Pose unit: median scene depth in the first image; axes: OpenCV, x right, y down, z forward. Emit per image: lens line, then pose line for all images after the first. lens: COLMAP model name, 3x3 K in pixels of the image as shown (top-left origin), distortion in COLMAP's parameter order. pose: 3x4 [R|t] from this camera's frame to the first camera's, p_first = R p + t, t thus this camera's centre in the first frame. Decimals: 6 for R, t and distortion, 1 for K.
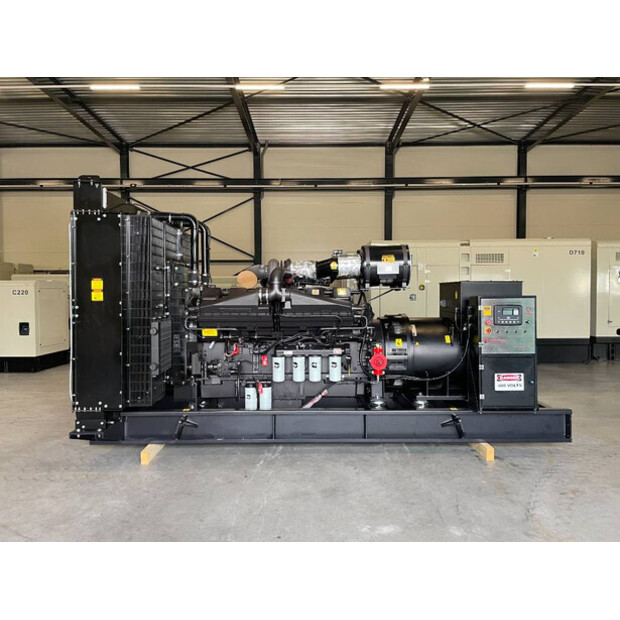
lens RADIAL K [[476.4, 0, 310.0], [0, 476.4, 310.0], [0, 0, 1]] dist [-0.000408, -0.002496]
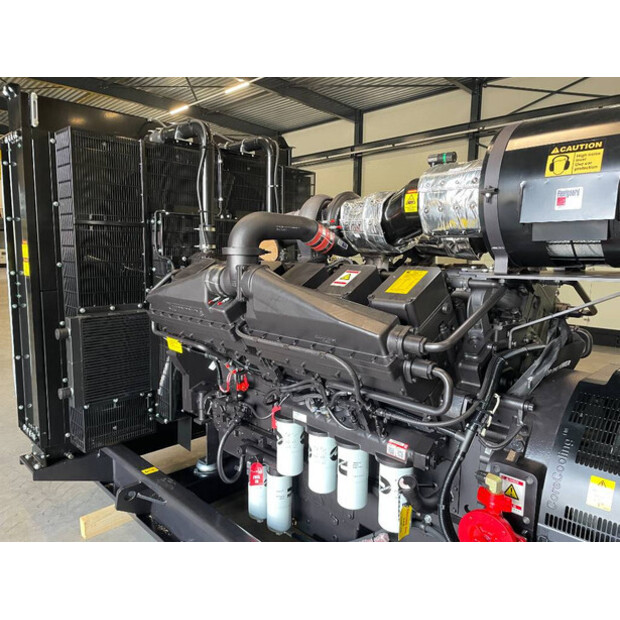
lens RADIAL K [[476.4, 0, 310.0], [0, 476.4, 310.0], [0, 0, 1]] dist [-0.000408, -0.002496]
pose [[0.688742, 0.105106, -0.717348, 0.251774], [-0.045130, 0.993732, 0.102272, -0.048468], [0.723601, -0.038065, 0.689168, 0.709173]]
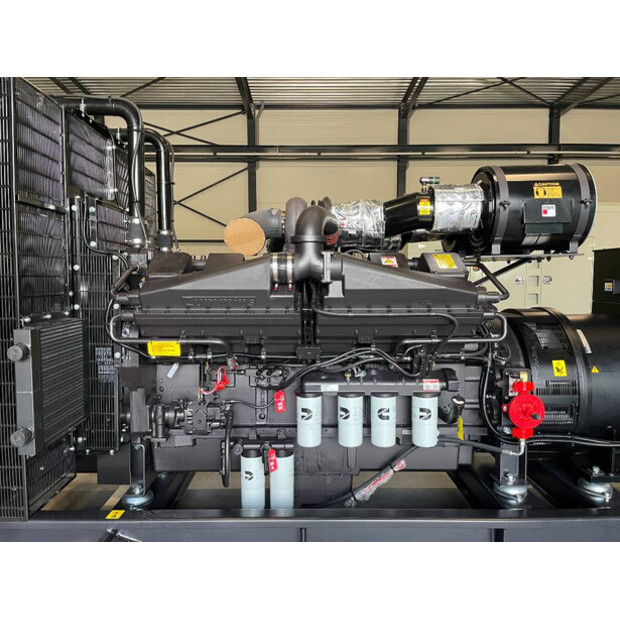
lens RADIAL K [[469.9, 0, 301.2], [0, 469.9, 312.5], [0, 0, 1]] dist [0.003278, -0.000739]
pose [[0.999996, 0.002715, -0.001152, -0.073750], [-0.002673, 0.999380, 0.035102, -0.003928], [0.001246, -0.035099, 0.999383, 0.520673]]
